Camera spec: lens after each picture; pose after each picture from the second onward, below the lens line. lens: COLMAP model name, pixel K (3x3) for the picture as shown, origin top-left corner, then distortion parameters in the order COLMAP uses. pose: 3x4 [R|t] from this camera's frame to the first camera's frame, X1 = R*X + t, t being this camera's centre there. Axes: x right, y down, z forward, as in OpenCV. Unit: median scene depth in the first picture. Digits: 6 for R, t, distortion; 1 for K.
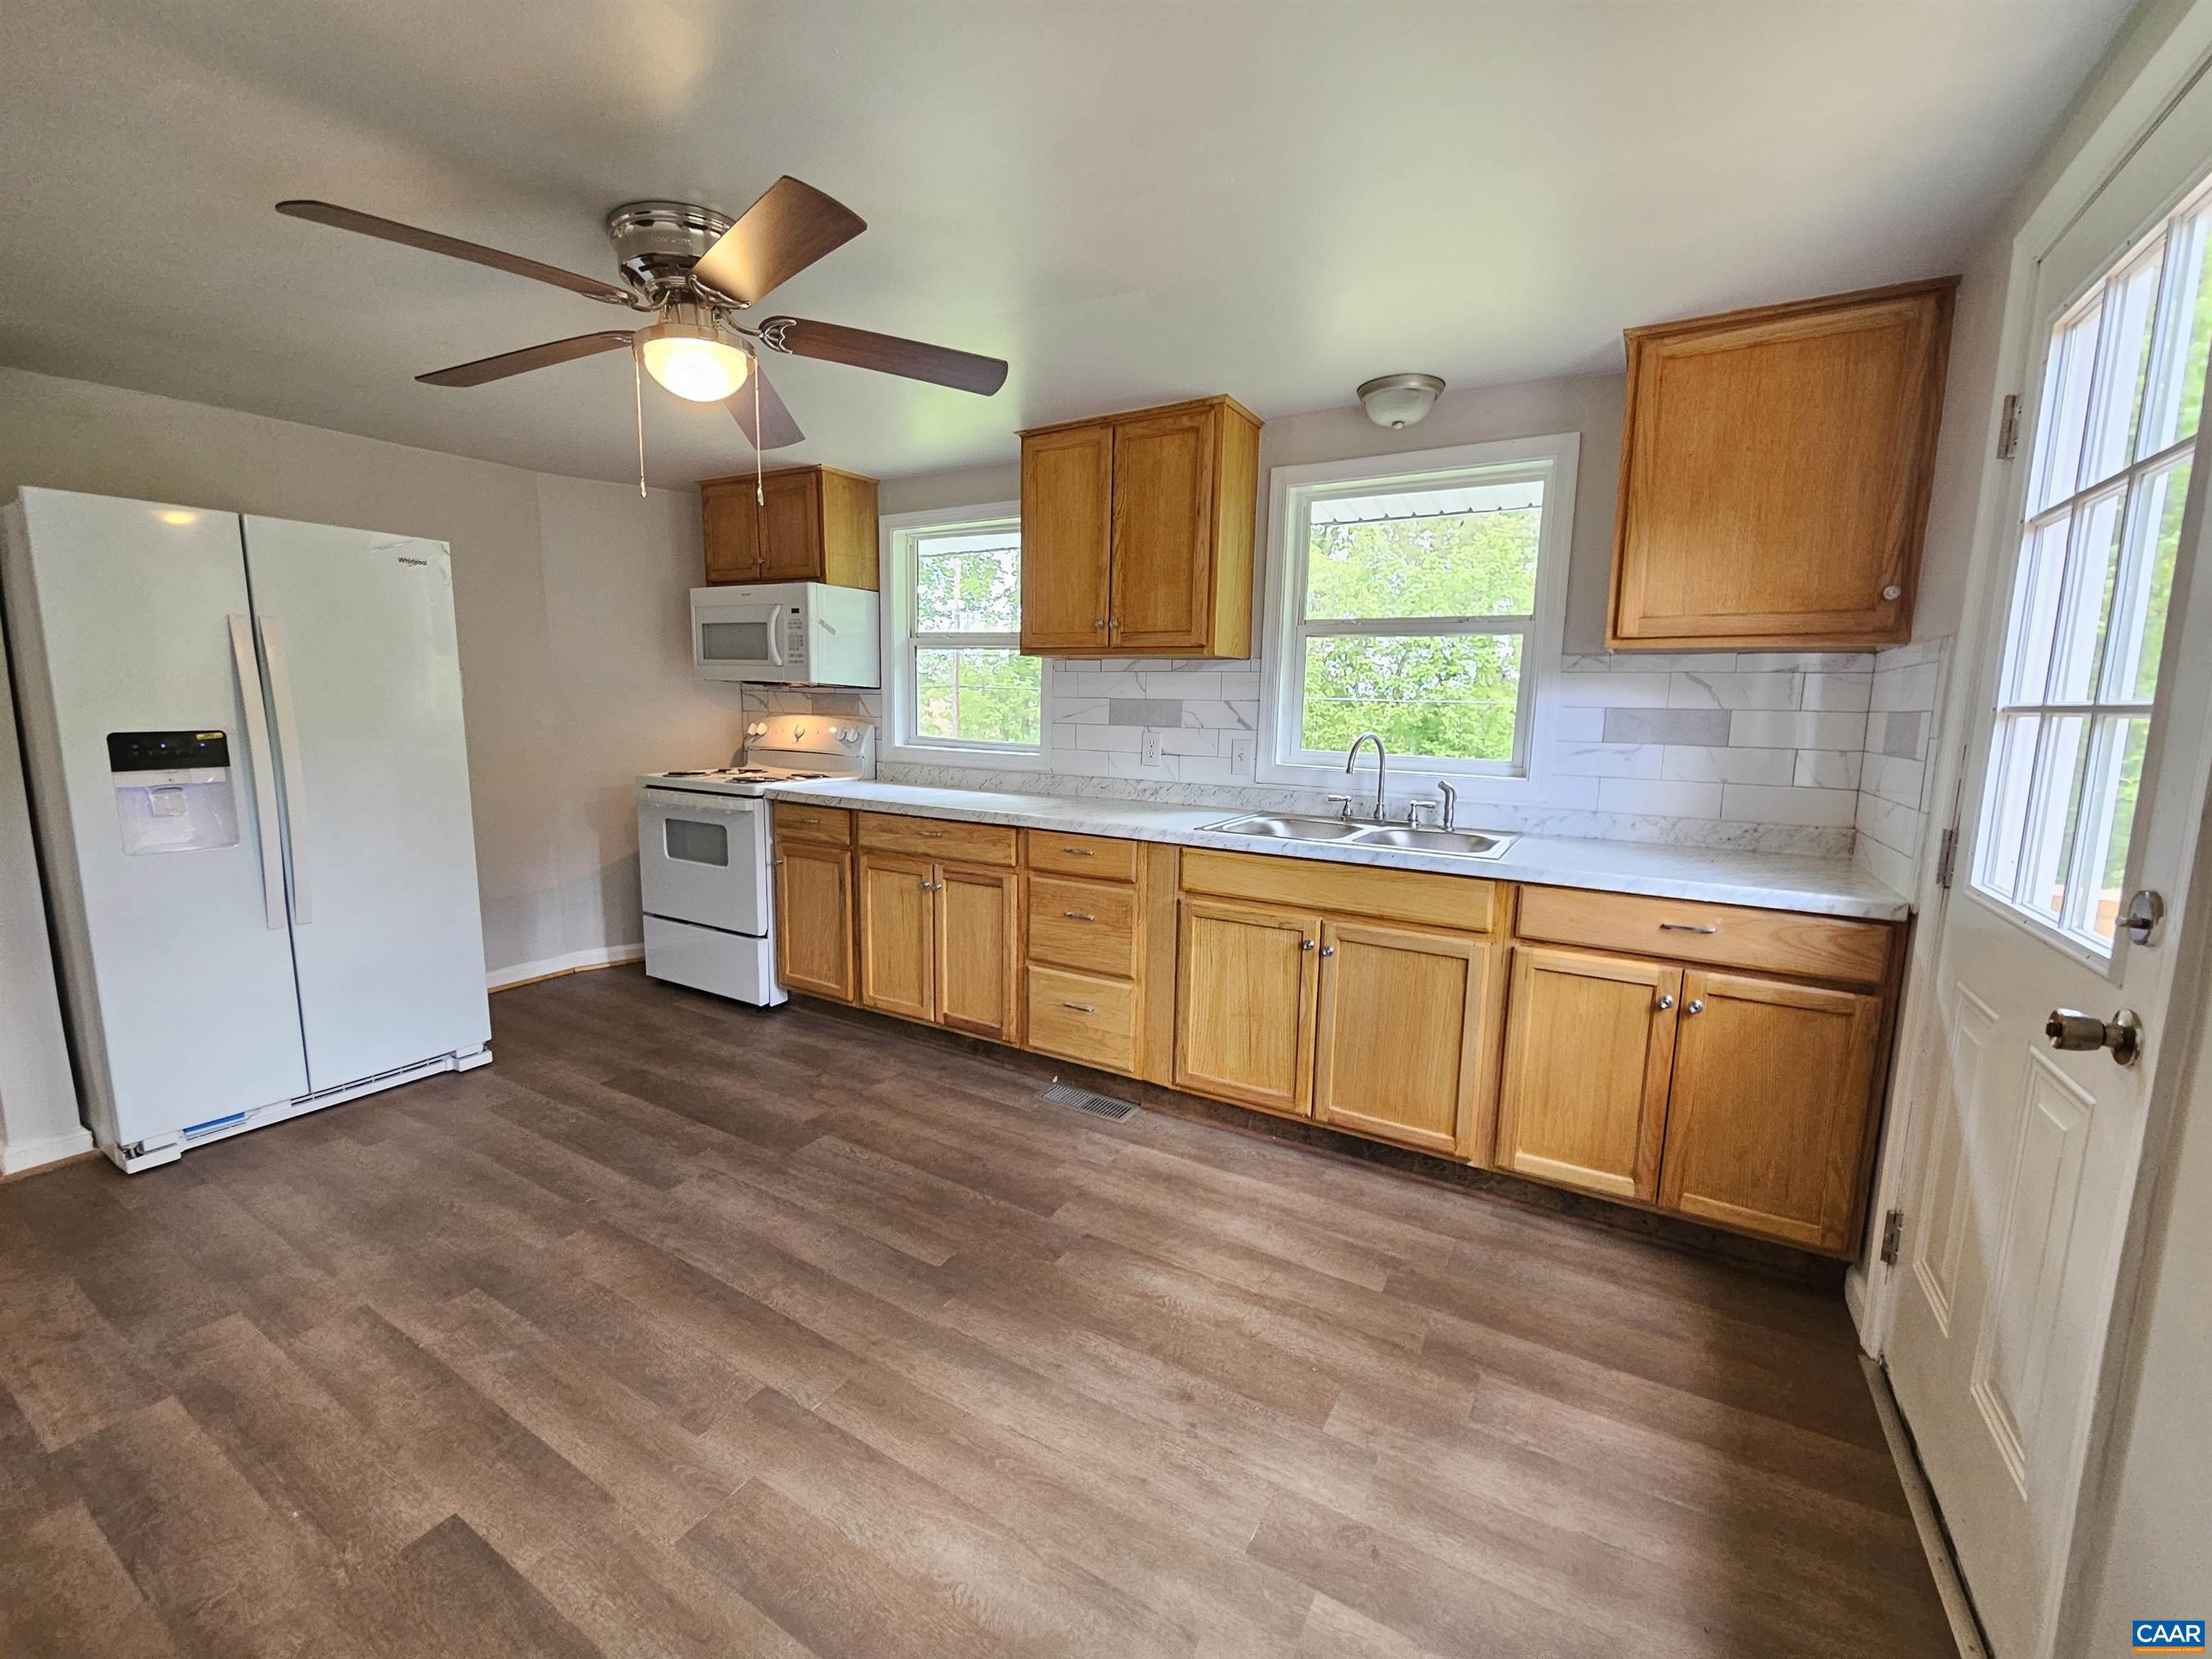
lens RADIAL K [[911.0, 0, 1097.4], [0, 911.0, 837.2], [0, 0, 1]] dist [-0.004582, 0.001849]
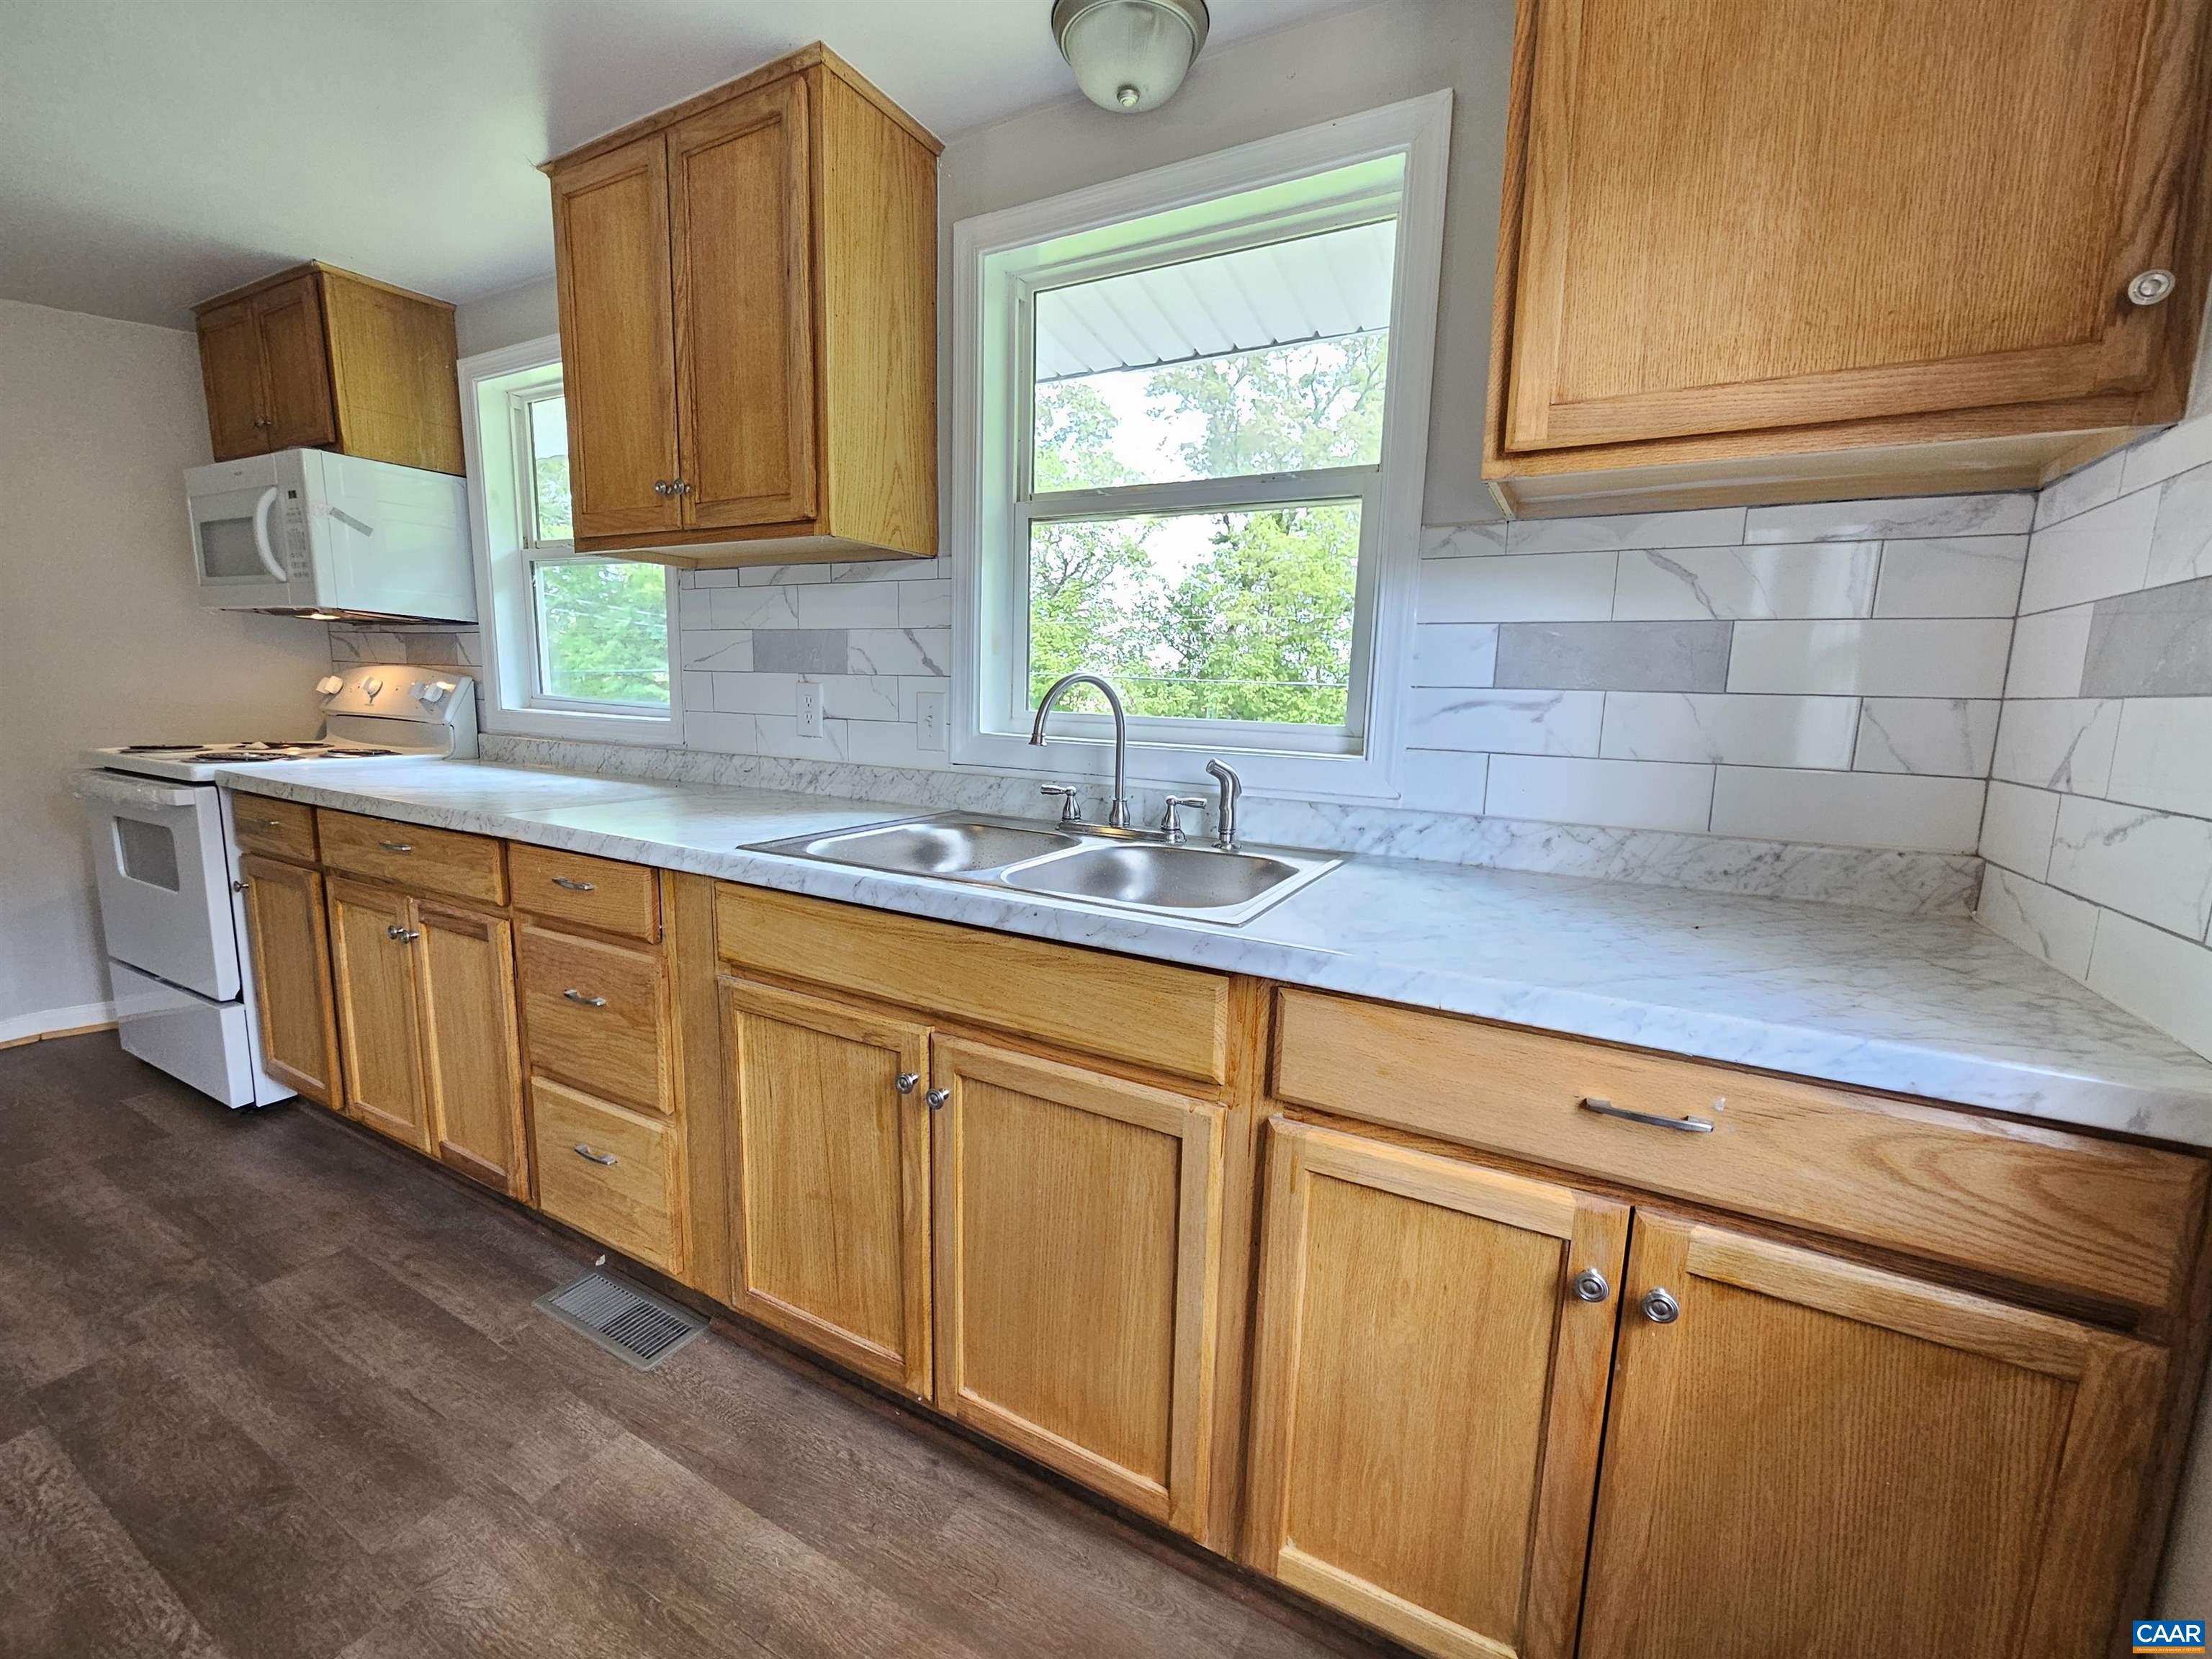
lens RADIAL K [[911.0, 0, 1098.3], [0, 911.0, 838.3], [0, 0, 1]] dist [-0.004582, 0.001849]
pose [[0.999463, 0.001713, 0.032733, 0.340643], [-0.002187, 0.999893, 0.014446, -0.025501], [-0.032705, -0.014510, 0.999360, 0.525086]]
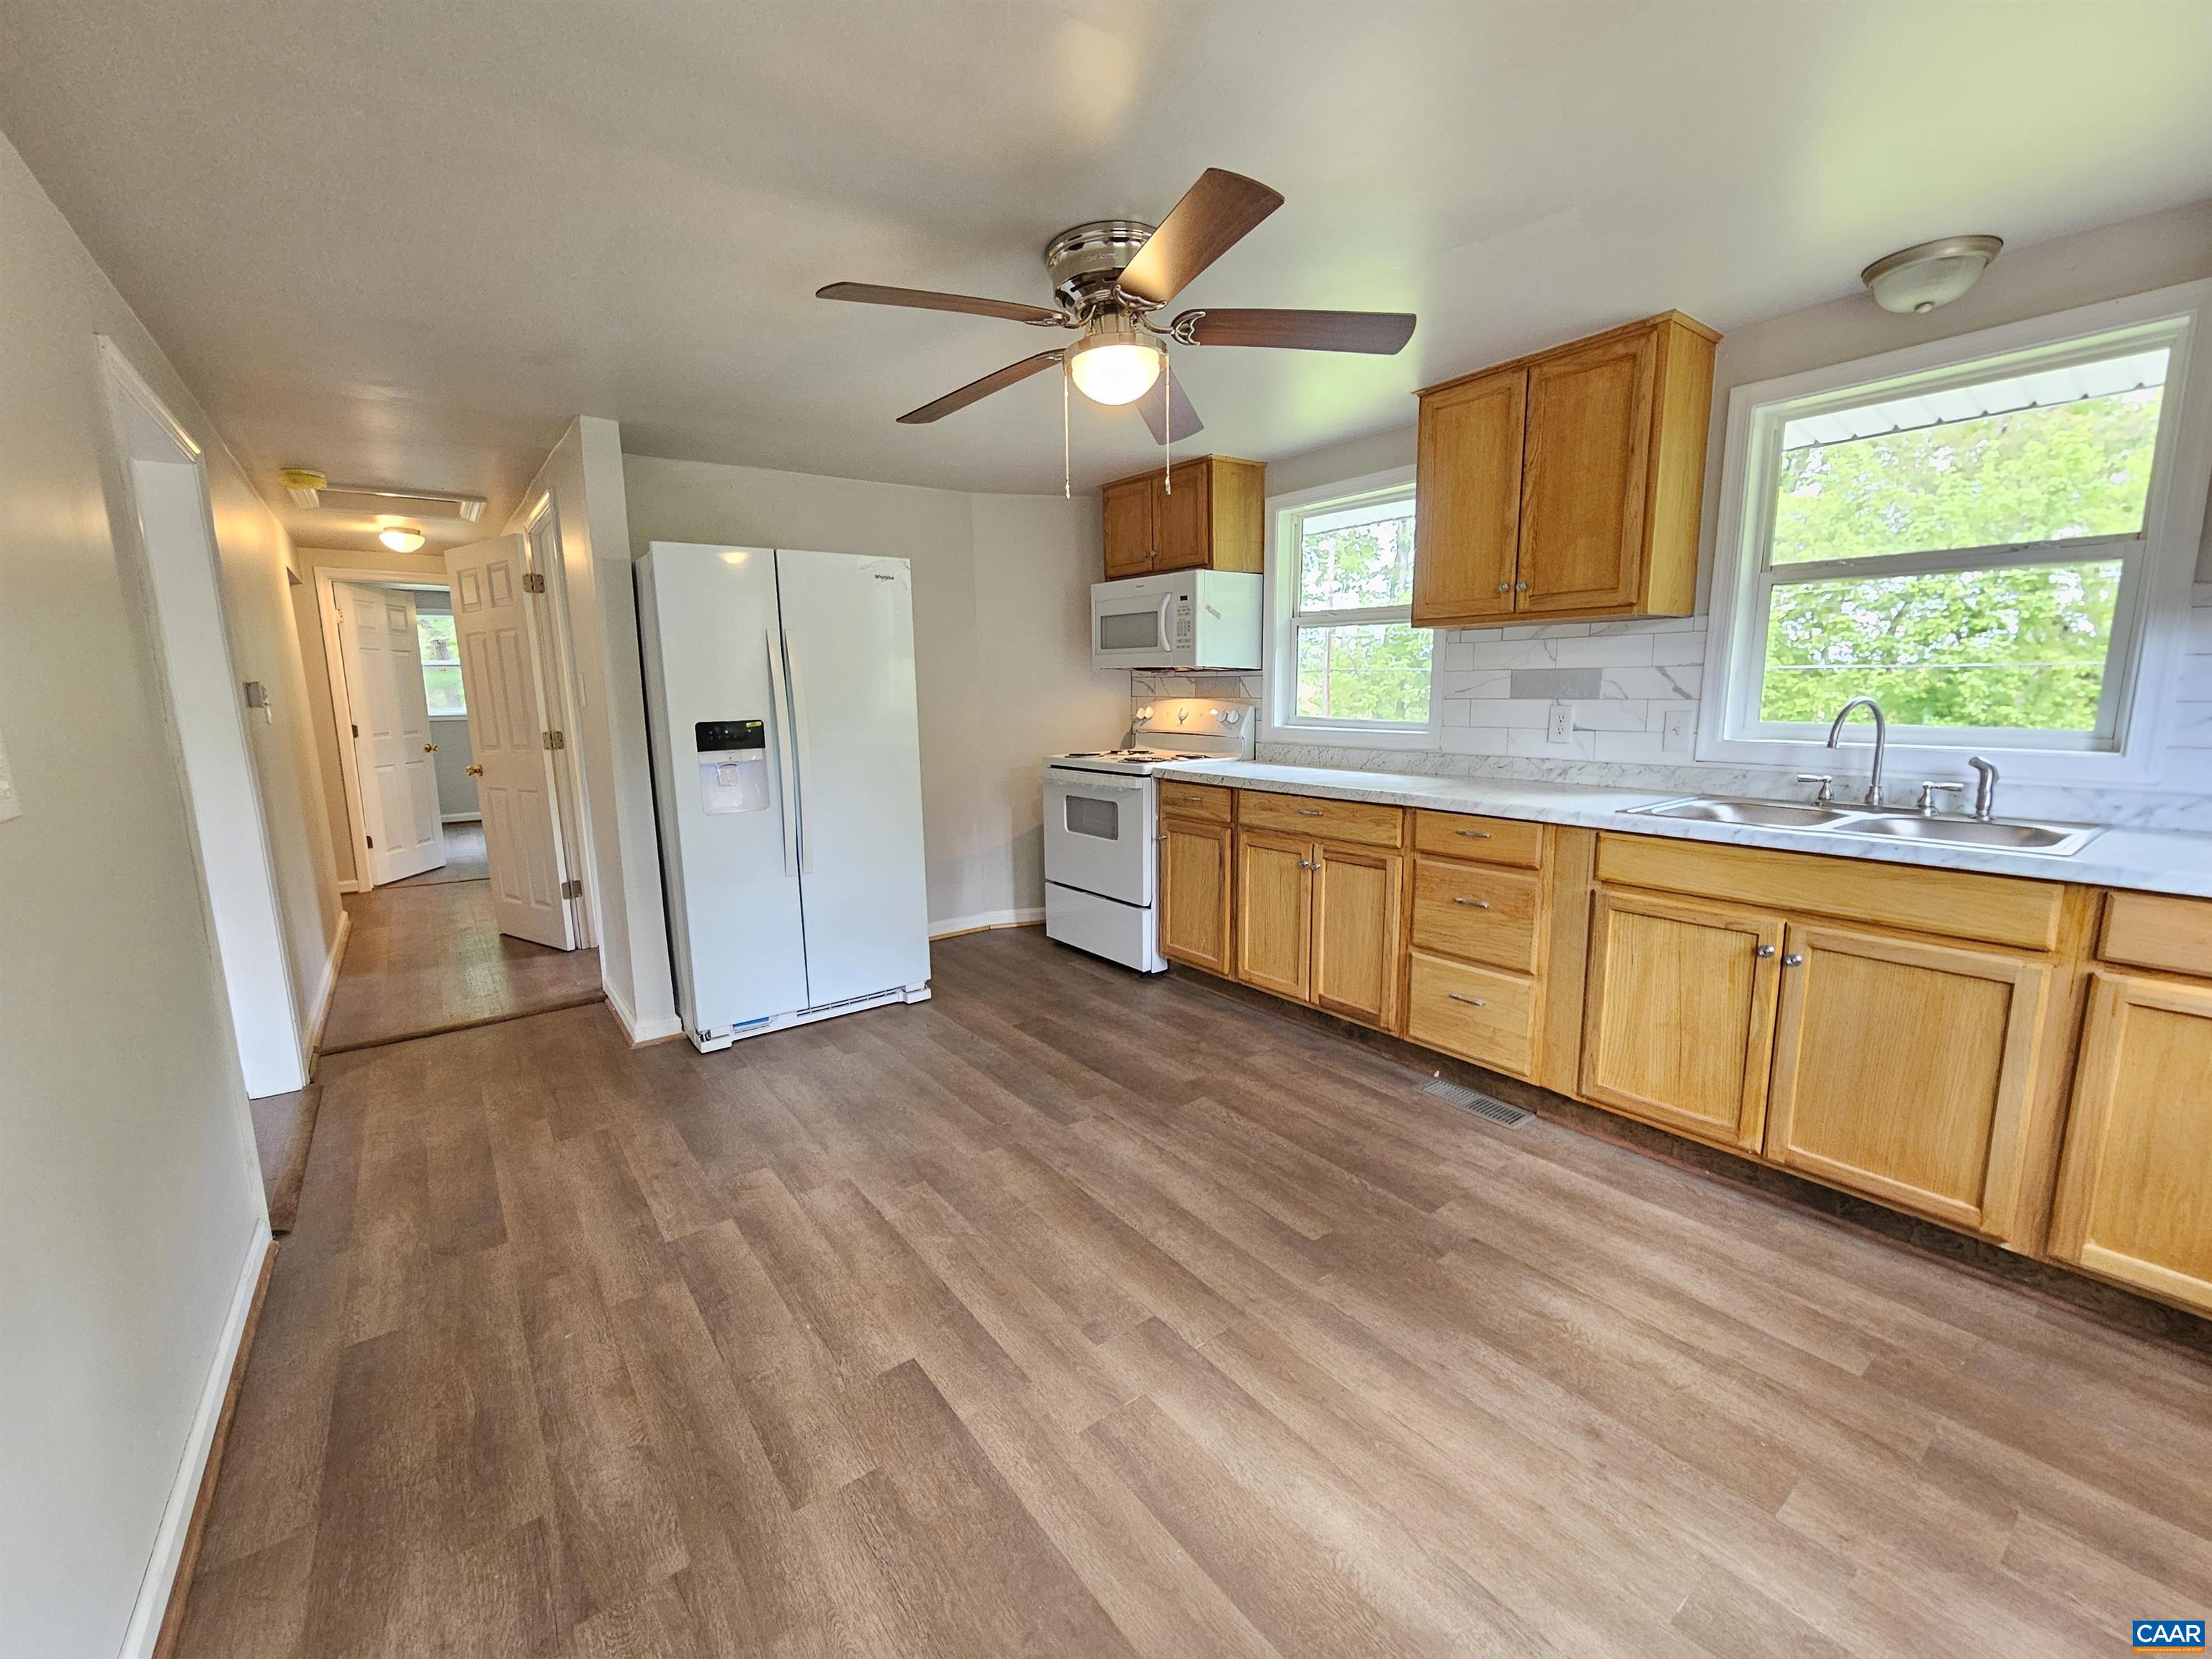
lens RADIAL K [[911.0, 0, 1102.2], [0, 911.0, 837.7], [0, 0, 1]] dist [-0.004582, 0.001849]
pose [[0.924568, 0.029989, -0.379835, -0.020344], [-0.024182, 0.999506, 0.020052, 0.012262], [0.380249, -0.009354, 0.924837, -0.010770]]
